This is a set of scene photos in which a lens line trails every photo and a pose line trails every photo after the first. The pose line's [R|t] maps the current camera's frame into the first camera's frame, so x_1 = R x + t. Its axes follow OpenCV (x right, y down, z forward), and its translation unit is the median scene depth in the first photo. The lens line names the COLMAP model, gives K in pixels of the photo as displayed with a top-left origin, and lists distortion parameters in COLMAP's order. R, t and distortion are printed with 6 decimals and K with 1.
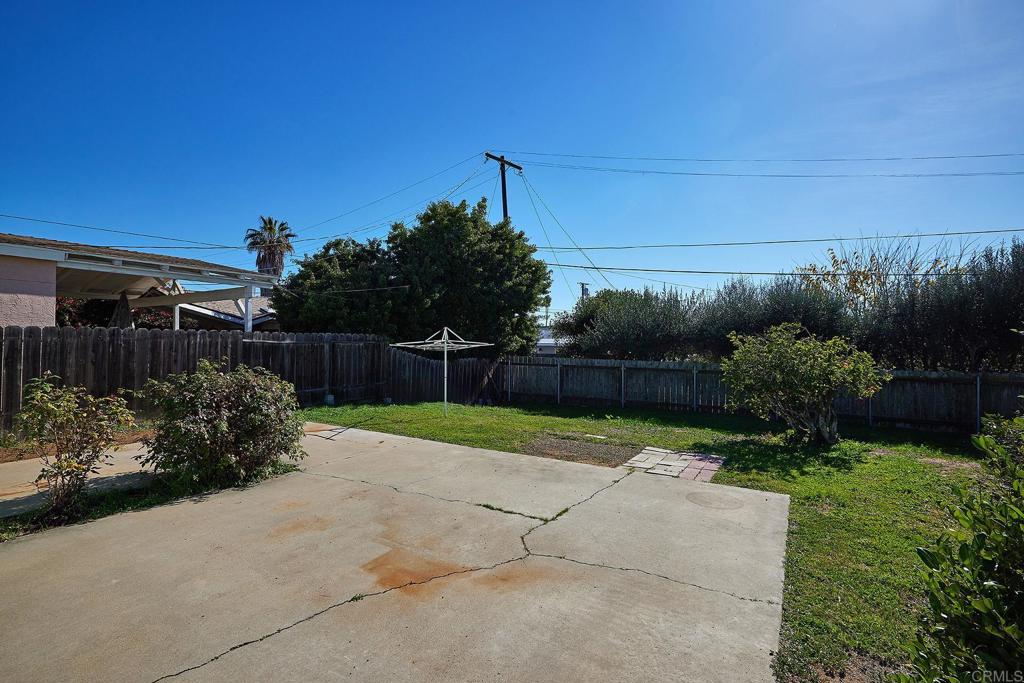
lens RADIAL K [[466.7, 0, 511.7], [0, 466.7, 342.5], [0, 0, 1]] dist [-0.000737, -0.001168]
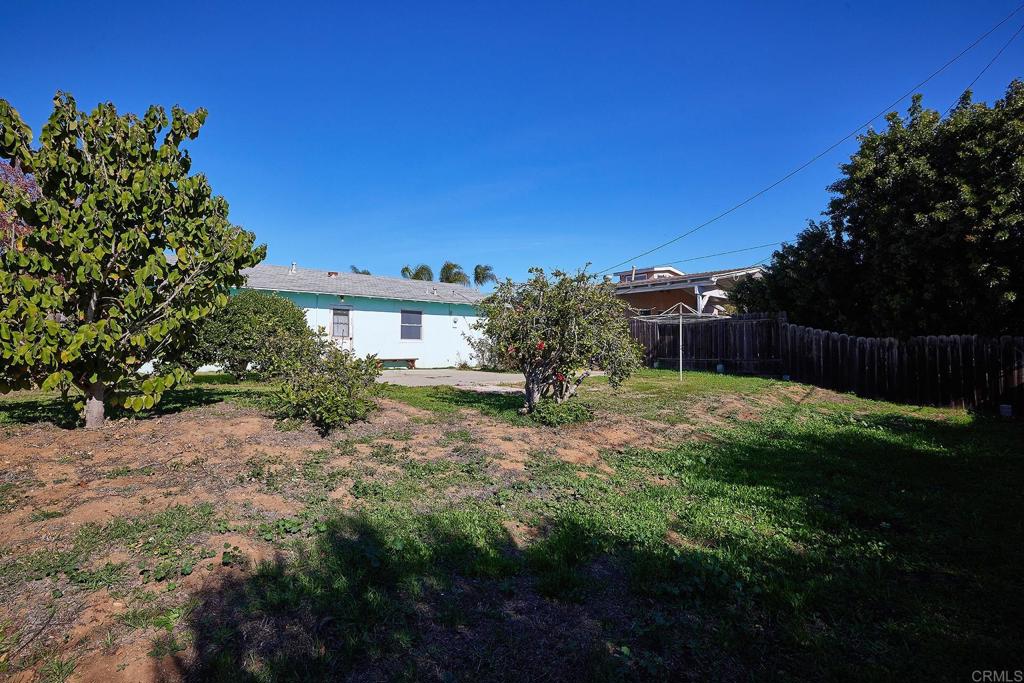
lens RADIAL K [[511.2, 0, 513.9], [0, 511.2, 342.9], [0, 0, 1]] dist [-0.024408, 0.007759]
pose [[-0.281958, -0.018080, -0.959256, 1.006551], [-0.000269, 0.999824, -0.018766, 0.076746], [0.959427, -0.005033, -0.281913, 0.823153]]
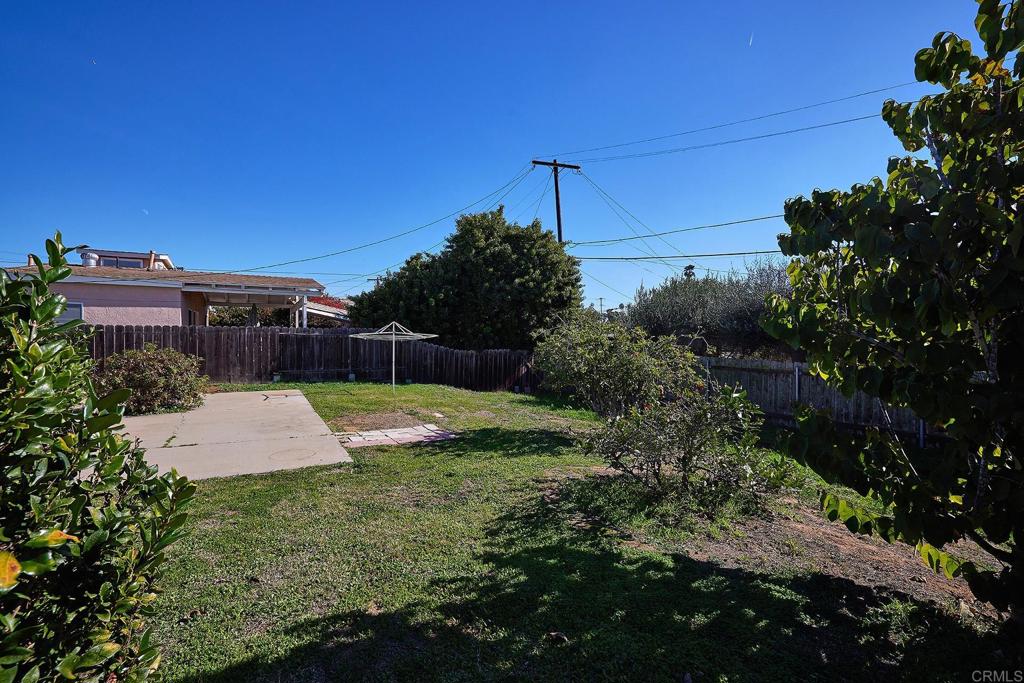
lens RADIAL K [[448.6, 0, 504.4], [0, 448.6, 340.3], [0, 0, 1]] dist [-0.001540, -0.001603]
pose [[0.879584, 0.001530, -0.475741, 0.582715], [0.000979, 0.999987, 0.005026, 0.008919], [0.475743, -0.004887, 0.879571, 0.073445]]
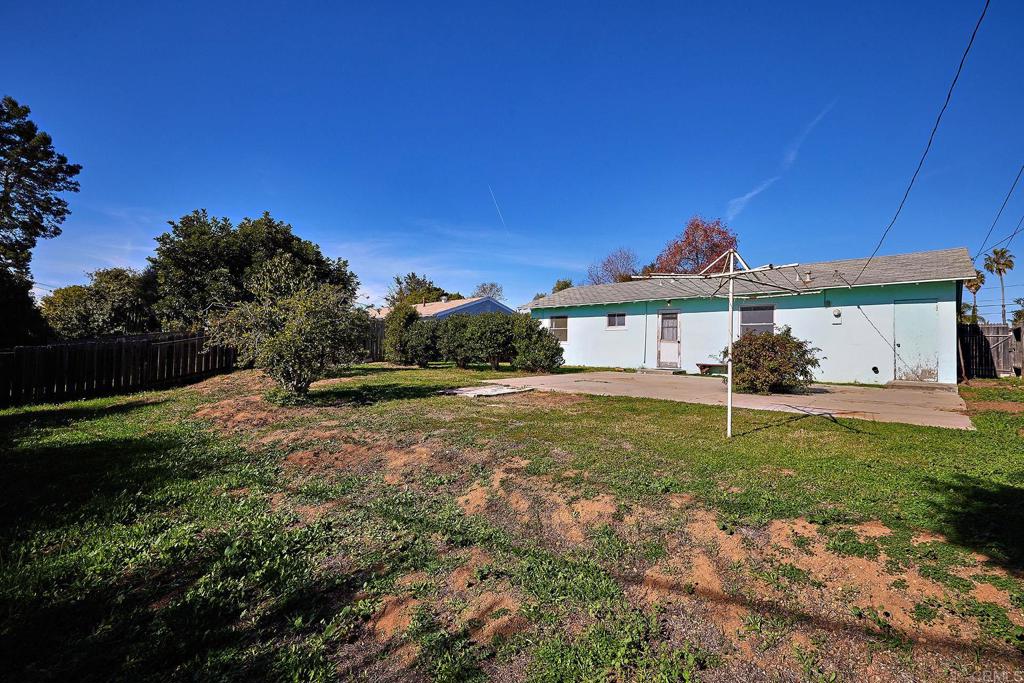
lens RADIAL K [[448.6, 0, 507.1], [0, 448.6, 336.7], [0, 0, 1]] dist [-0.001540, -0.001603]
pose [[-0.981584, -0.013679, 0.190541, 0.028156], [-0.018200, 0.999592, -0.021995, 0.060284], [-0.190163, -0.025057, -0.981433, 1.278979]]
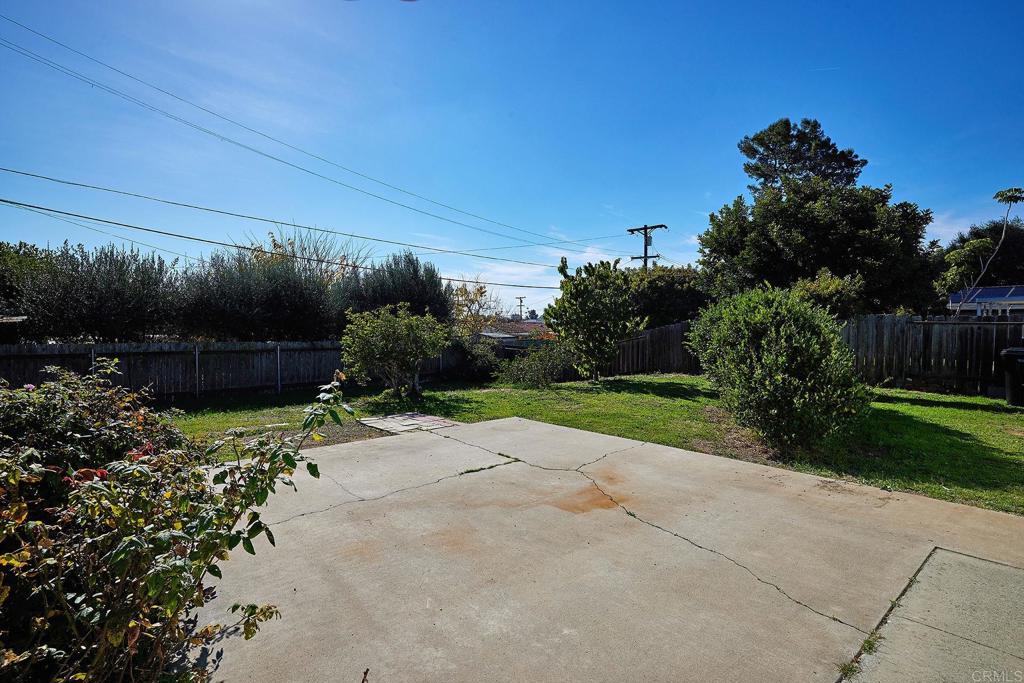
lens RADIAL K [[511.2, 0, 507.7], [0, 511.2, 335.4], [0, 0, 1]] dist [-0.024408, 0.007759]
pose [[0.289939, -0.020612, 0.956823, -0.366481], [-0.004694, 0.999725, 0.022959, 0.006699], [-0.957034, -0.011148, 0.289763, 0.194792]]
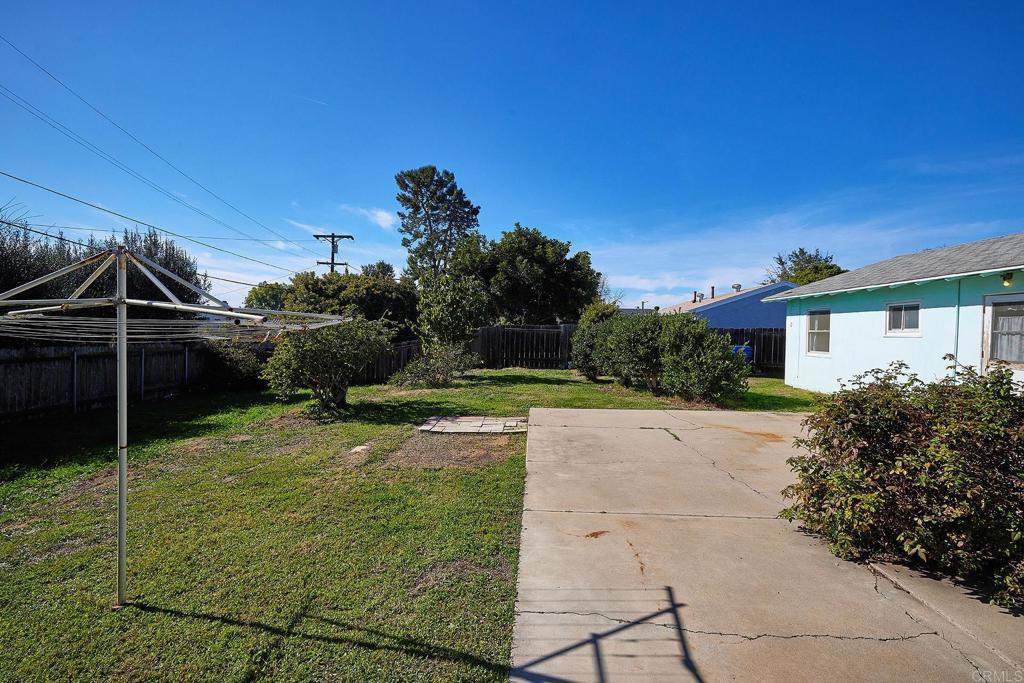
lens RADIAL K [[466.7, 0, 505.7], [0, 466.7, 336.8], [0, 0, 1]] dist [-0.000737, -0.001168]
pose [[-0.492812, -0.023965, 0.869806, -0.365584], [-0.017676, 0.999690, 0.017529, 0.004015], [-0.869956, -0.006736, -0.493082, 0.809141]]
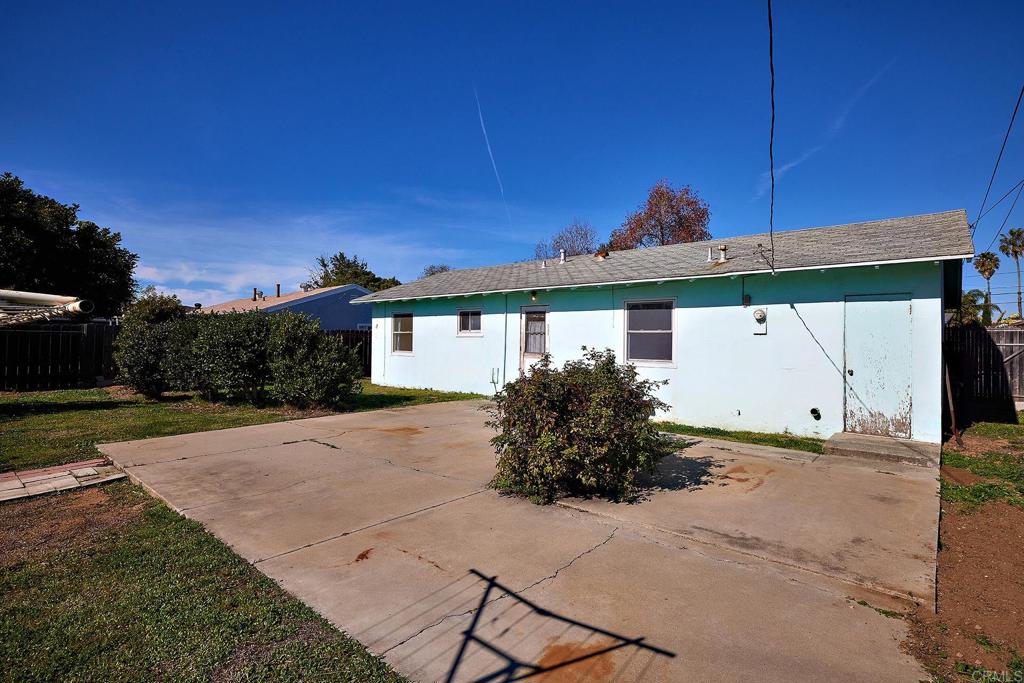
lens RADIAL K [[511.2, 0, 518.4], [0, 511.2, 334.3], [0, 0, 1]] dist [-0.024408, 0.007759]
pose [[-0.990600, -0.010860, 0.136357, -0.267475], [-0.012084, 0.999894, -0.008153, 0.008242], [-0.136254, -0.009724, -0.990626, 0.887259]]
